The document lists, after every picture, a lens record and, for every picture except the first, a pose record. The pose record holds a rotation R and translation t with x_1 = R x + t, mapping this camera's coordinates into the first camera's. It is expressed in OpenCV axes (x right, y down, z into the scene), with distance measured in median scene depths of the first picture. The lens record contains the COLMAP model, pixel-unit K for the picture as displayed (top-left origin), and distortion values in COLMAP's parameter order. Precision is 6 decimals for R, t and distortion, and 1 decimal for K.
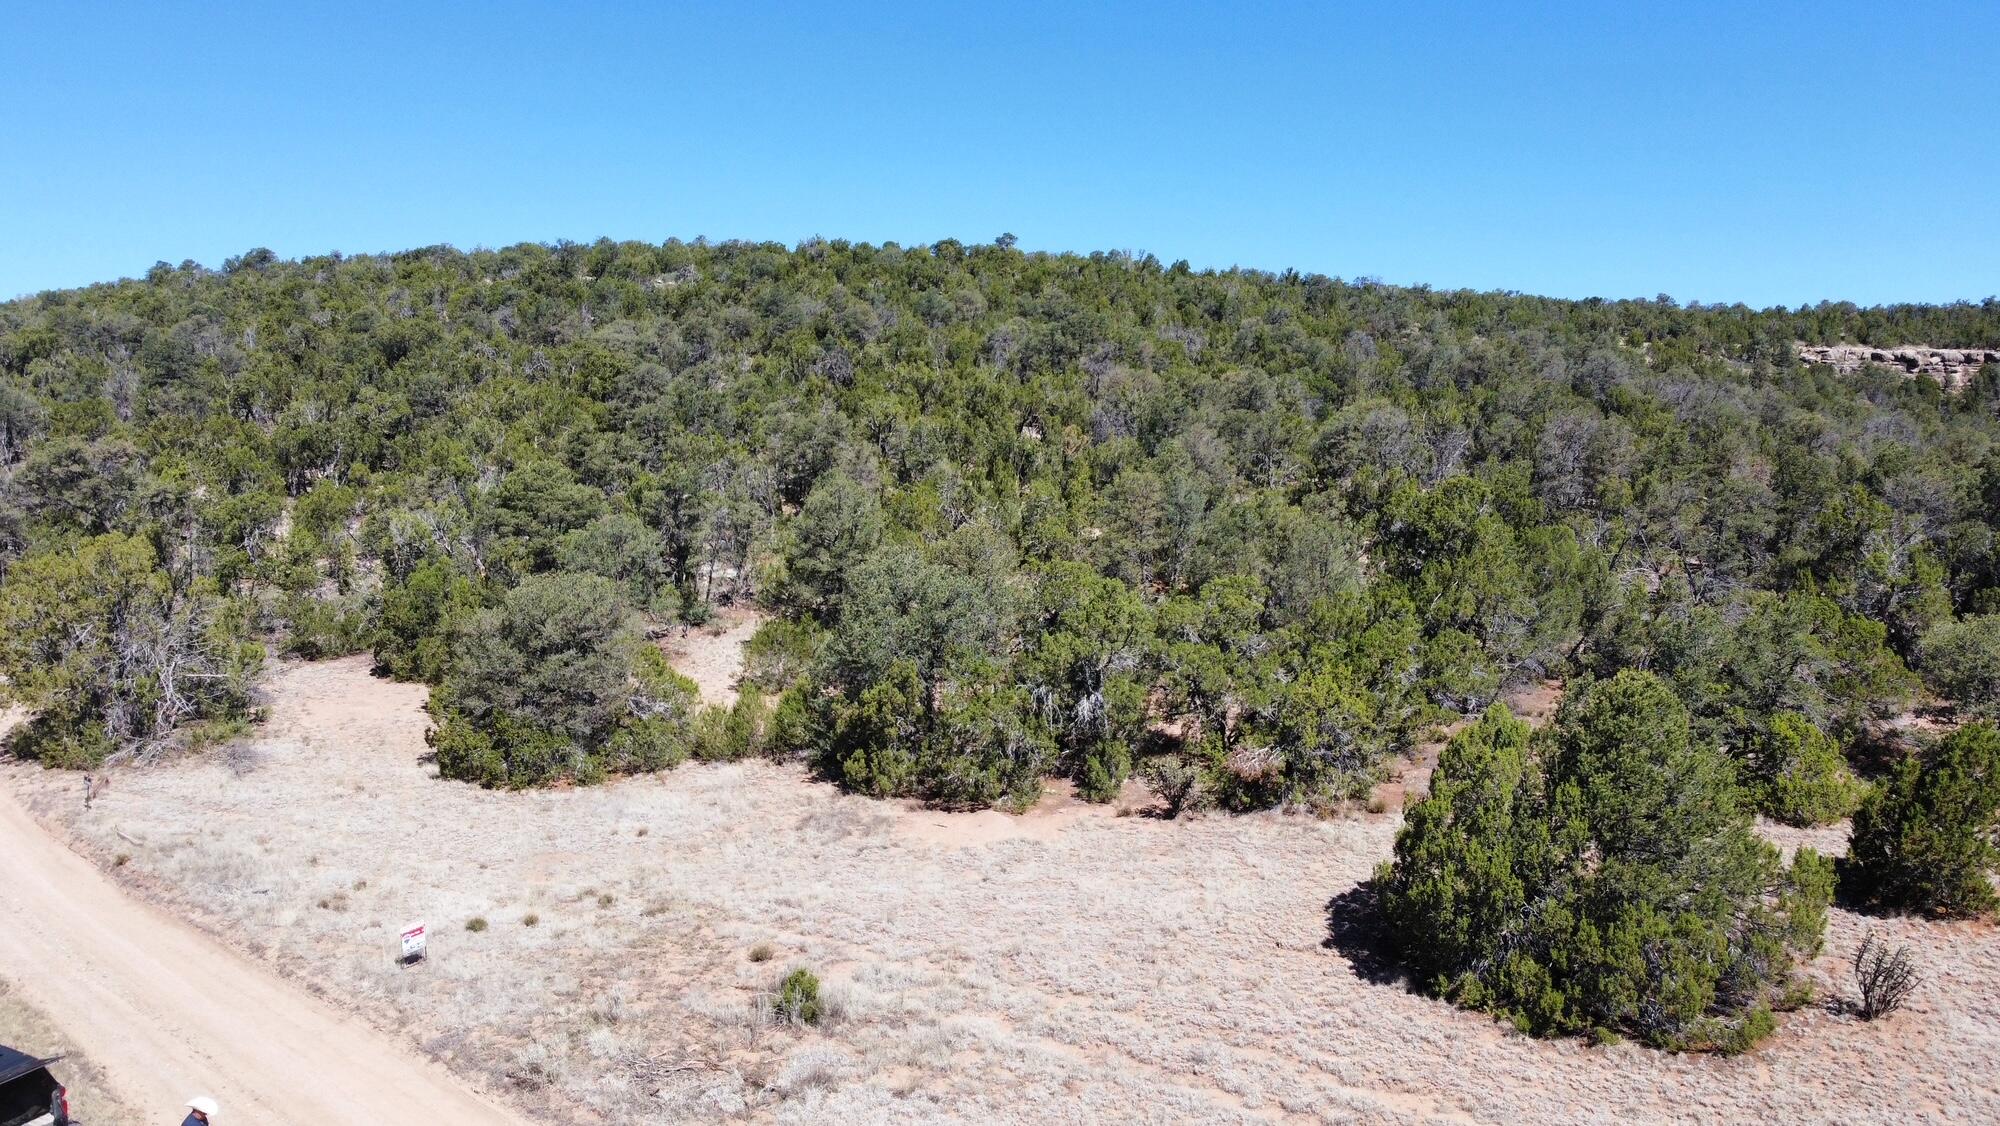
lens RADIAL K [[1514.1, 0, 1006.2], [0, 1514.1, 556.7], [0, 0, 1]] dist [-0.006100, -0.005296]
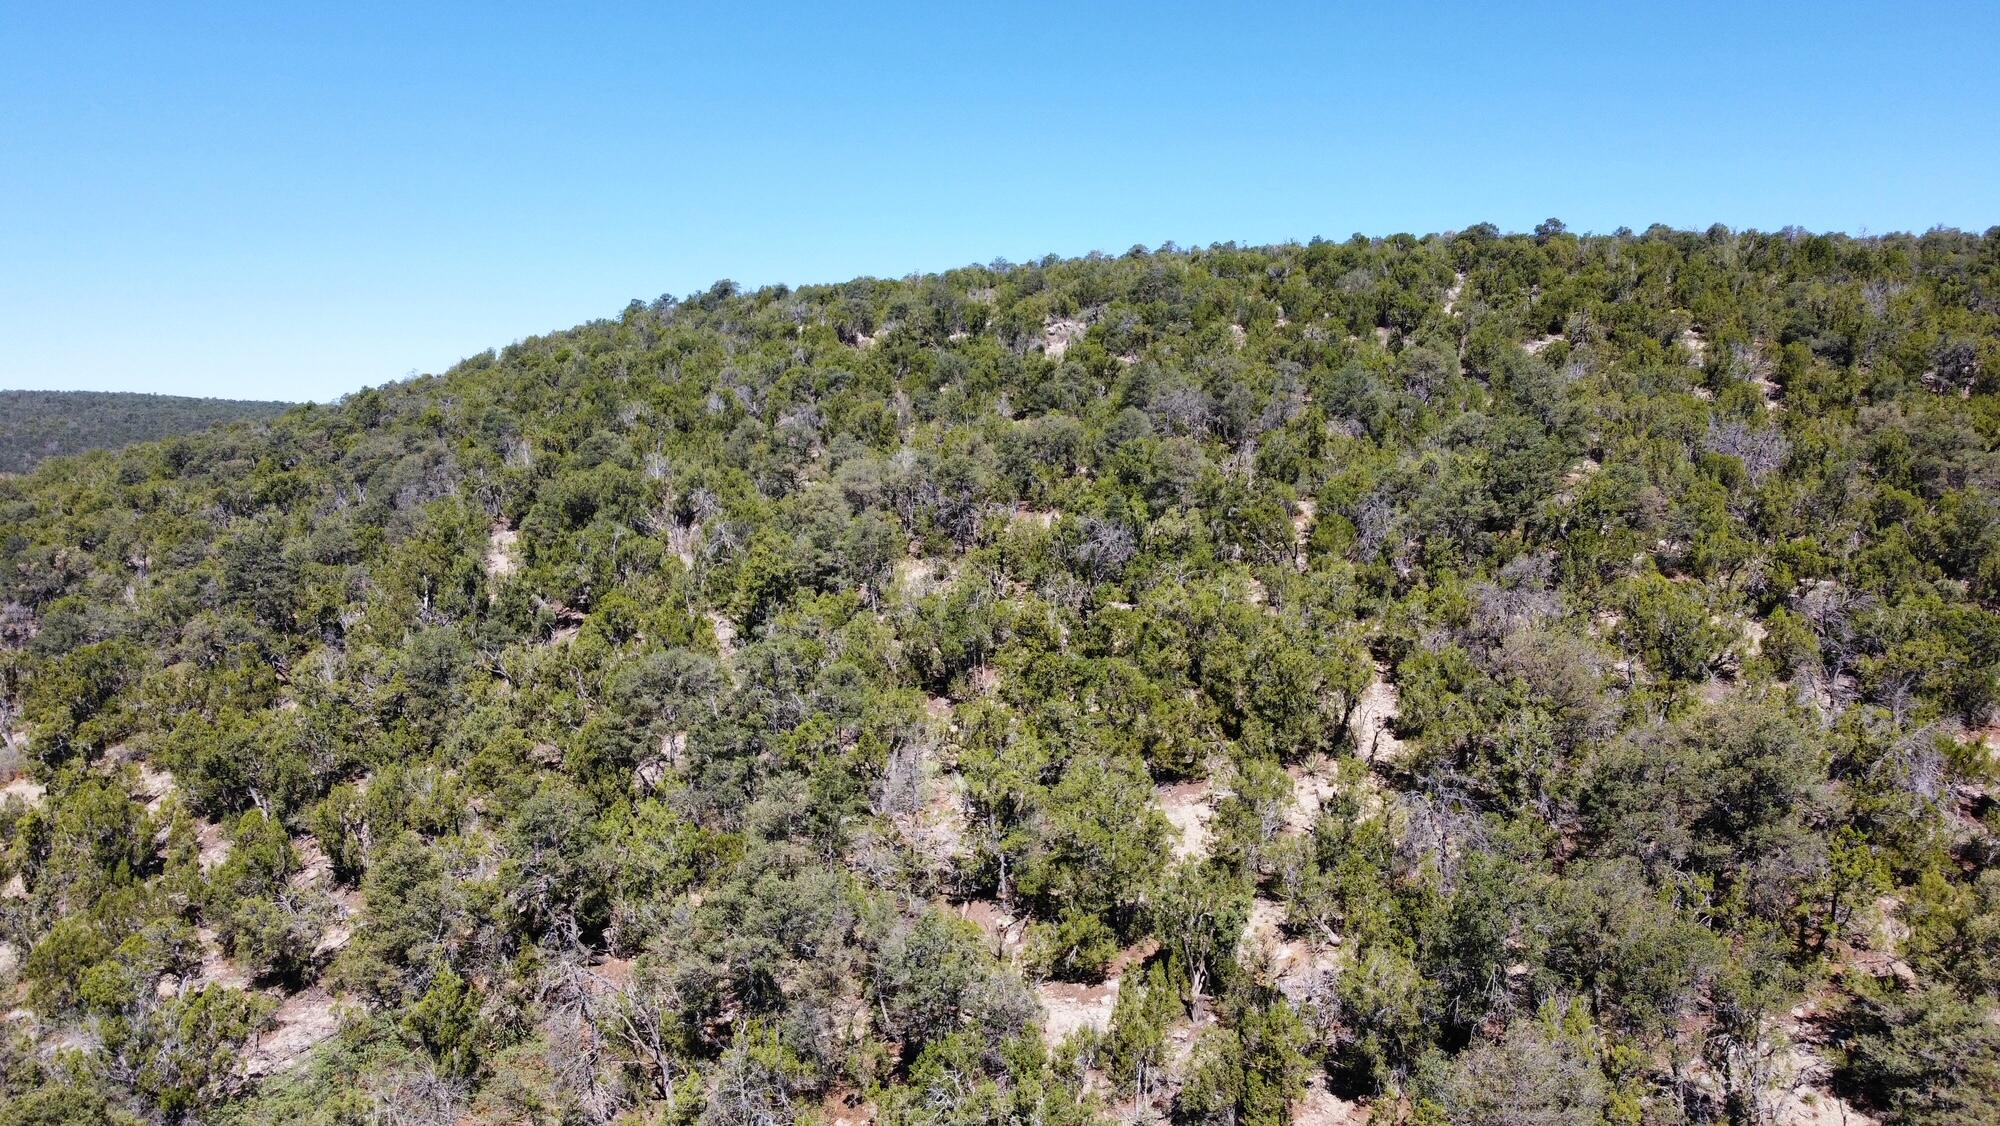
lens RADIAL K [[1514.1, 0, 1006.2], [0, 1514.1, 556.7], [0, 0, 1]] dist [-0.006100, -0.005296]
pose [[0.917614, 0.024475, -0.396718, 0.055719], [-0.006673, 0.998910, 0.046191, -0.082220], [0.397416, -0.039738, 0.916778, 0.206519]]
